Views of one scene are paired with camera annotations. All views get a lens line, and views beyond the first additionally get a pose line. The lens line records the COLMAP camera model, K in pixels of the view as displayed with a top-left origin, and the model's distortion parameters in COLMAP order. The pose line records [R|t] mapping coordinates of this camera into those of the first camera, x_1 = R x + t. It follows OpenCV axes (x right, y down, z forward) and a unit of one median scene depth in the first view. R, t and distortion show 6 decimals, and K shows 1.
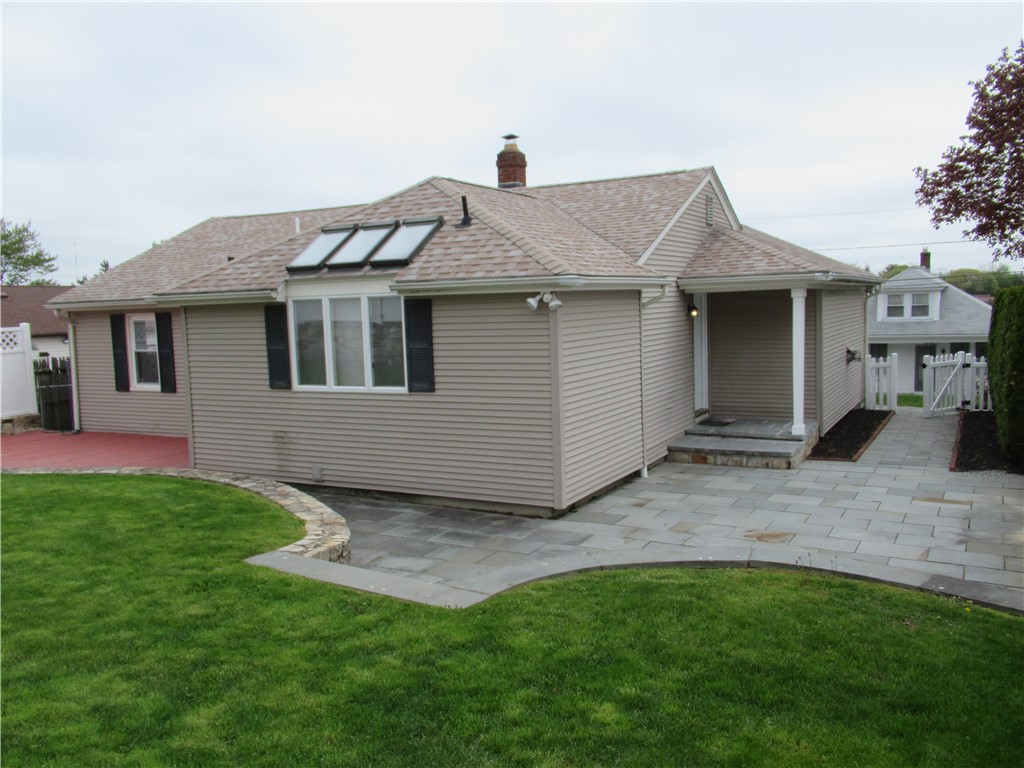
lens RADIAL K [[868.0, 0, 509.0], [0, 868.0, 386.1], [0, 0, 1]] dist [0.007128, 0.015102]
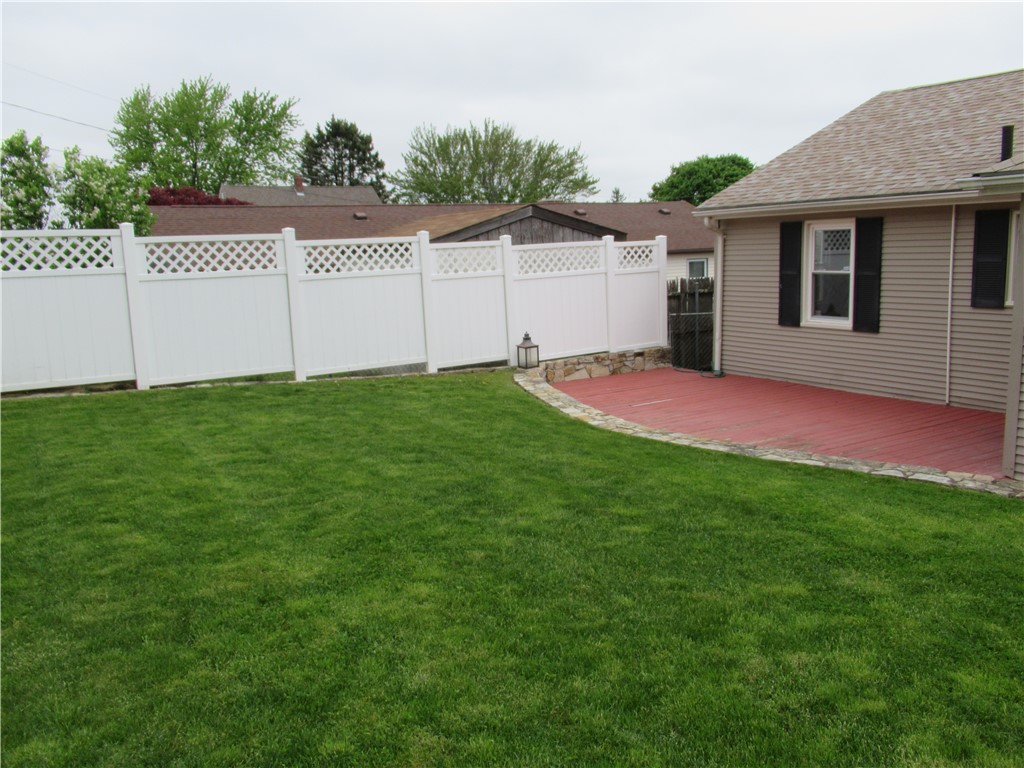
lens RADIAL K [[868.0, 0, 518.9], [0, 868.0, 385.5], [0, 0, 1]] dist [0.007128, 0.015102]
pose [[0.860730, 0.085524, -0.501827, -0.253528], [-0.042971, 0.994475, 0.095779, -0.004566], [0.507246, -0.060875, 0.859649, 0.225685]]
